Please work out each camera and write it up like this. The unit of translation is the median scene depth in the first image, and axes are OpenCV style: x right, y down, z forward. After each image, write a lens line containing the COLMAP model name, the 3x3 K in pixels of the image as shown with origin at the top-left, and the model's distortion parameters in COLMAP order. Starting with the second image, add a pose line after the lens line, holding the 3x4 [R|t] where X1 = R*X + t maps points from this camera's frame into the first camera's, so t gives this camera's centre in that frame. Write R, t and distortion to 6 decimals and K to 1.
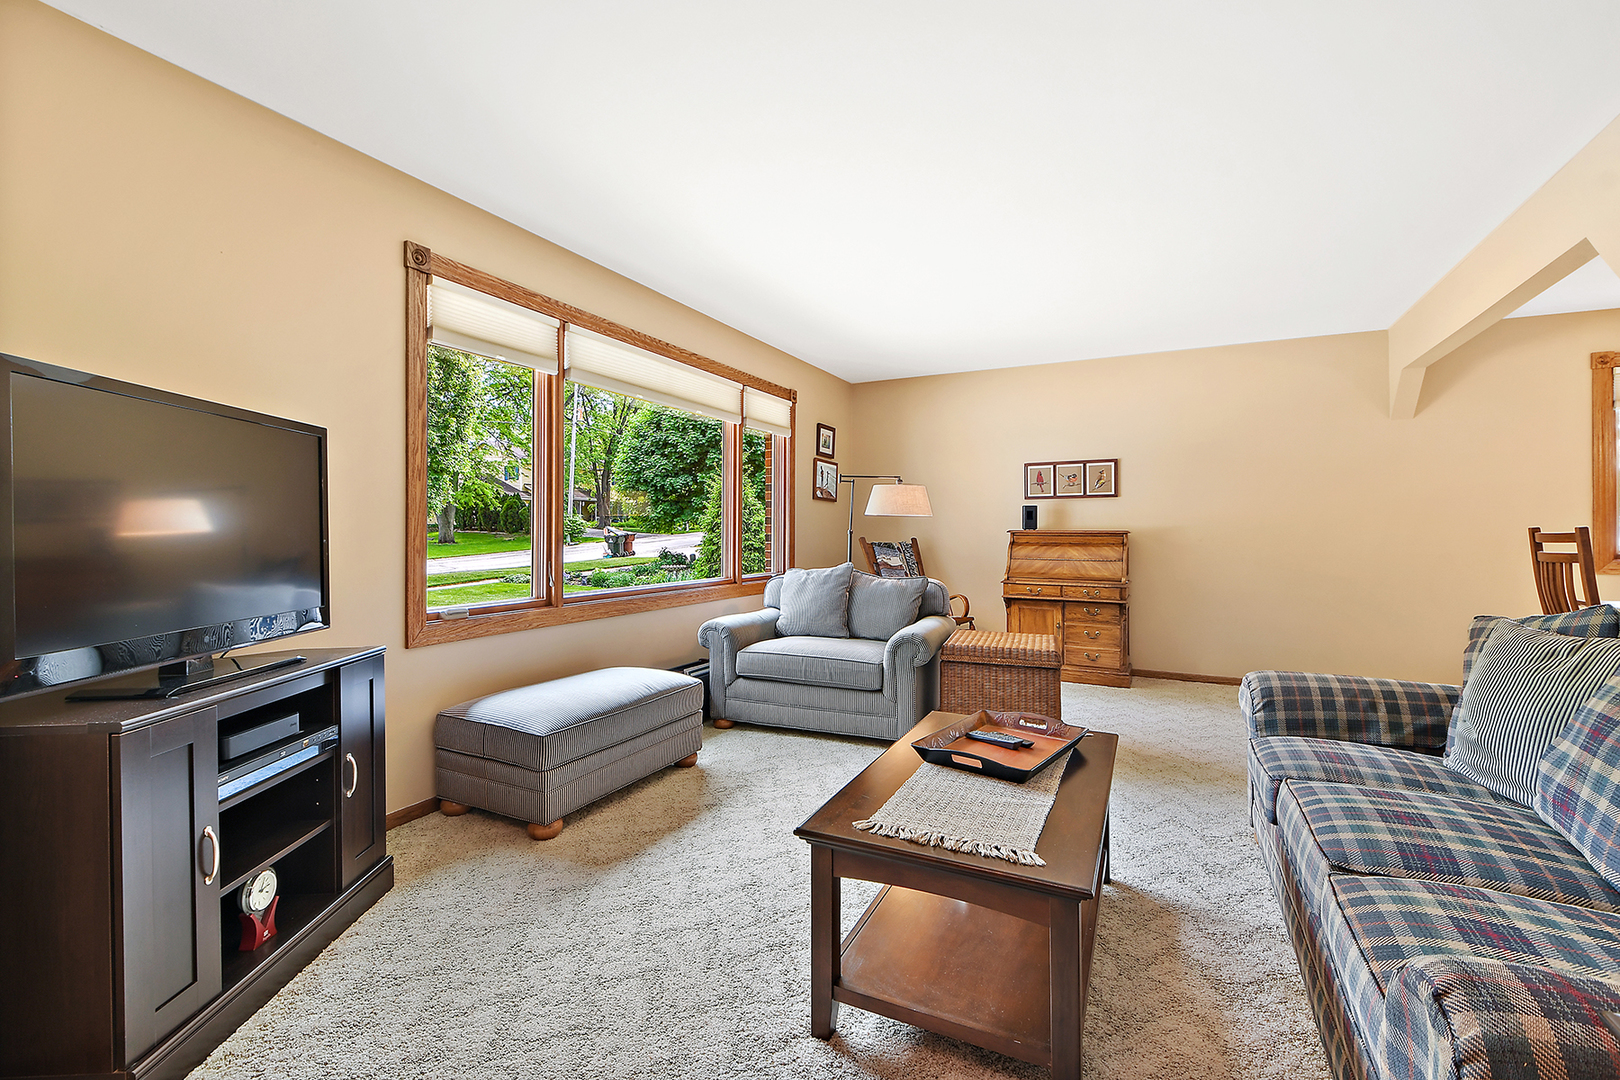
lens RADIAL K [[717.3, 0, 775.0], [0, 717.3, 525.4], [0, 0, 1]] dist [0.081303, -0.048812]
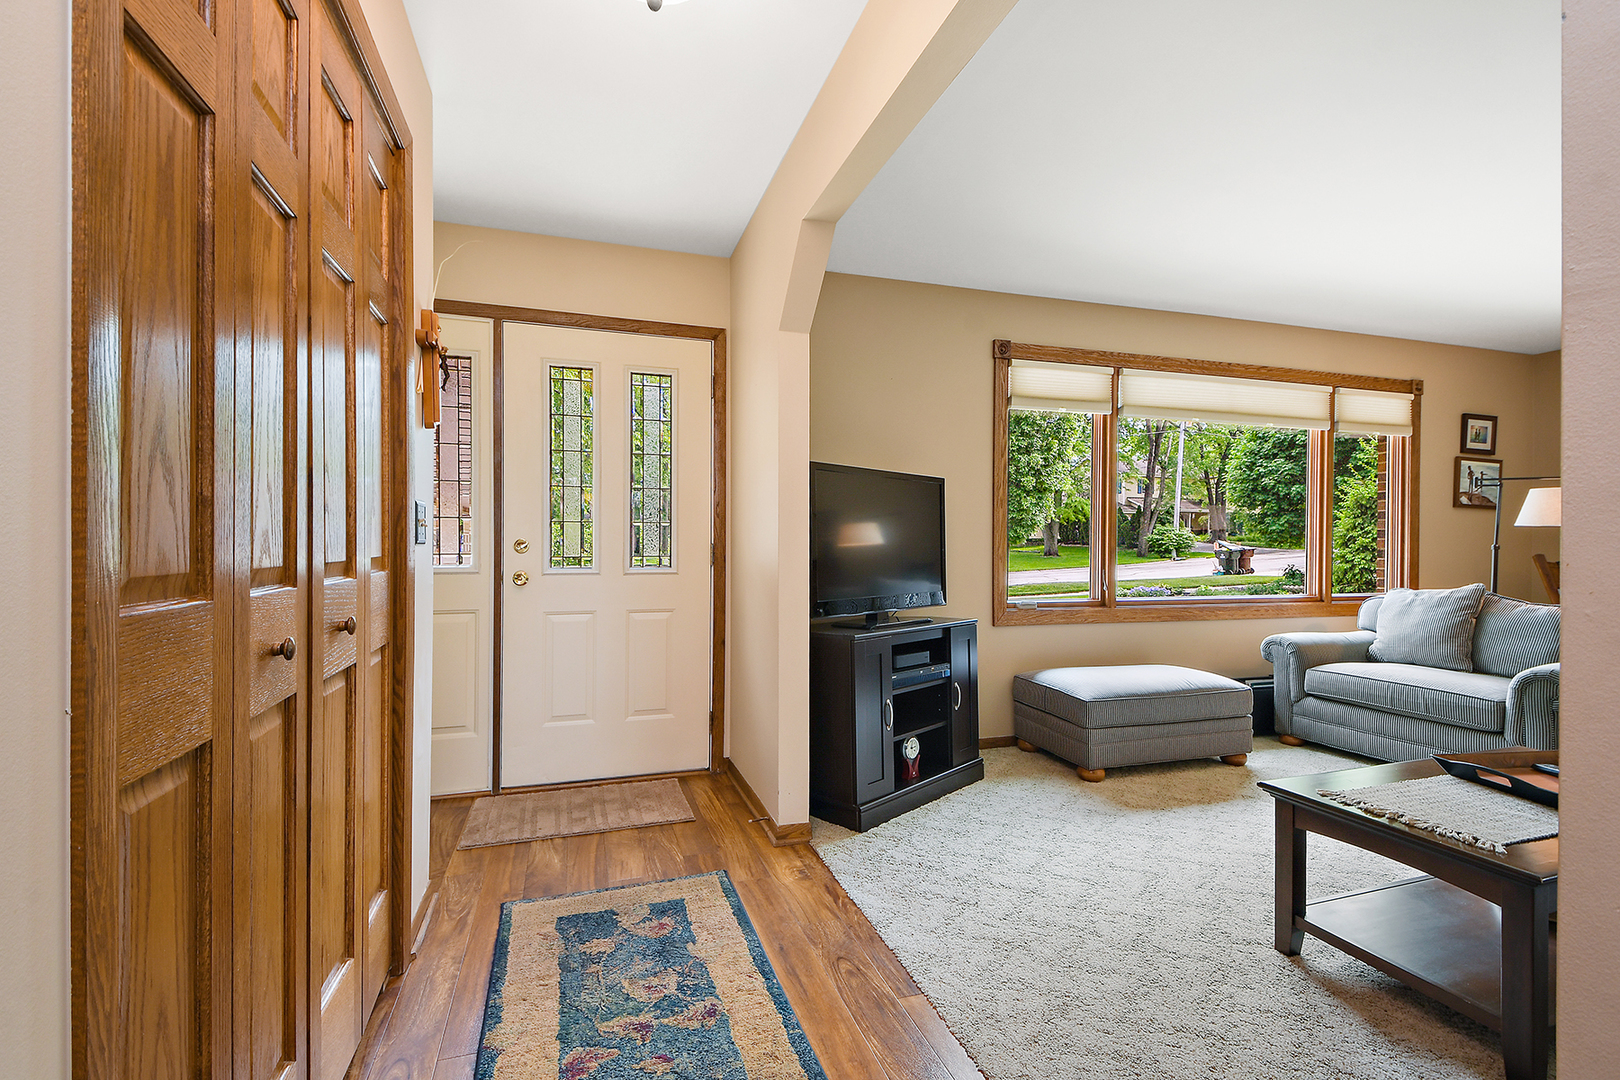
lens RADIAL K [[702.6, 0, 773.5], [0, 702.6, 543.1], [0, 0, 1]] dist [-0.000881, -0.034993]
pose [[0.694133, 0.001683, -0.719845, 0.119692], [0.001903, 0.999989, 0.004172, -0.000119], [0.719844, -0.004266, 0.694123, -0.168529]]
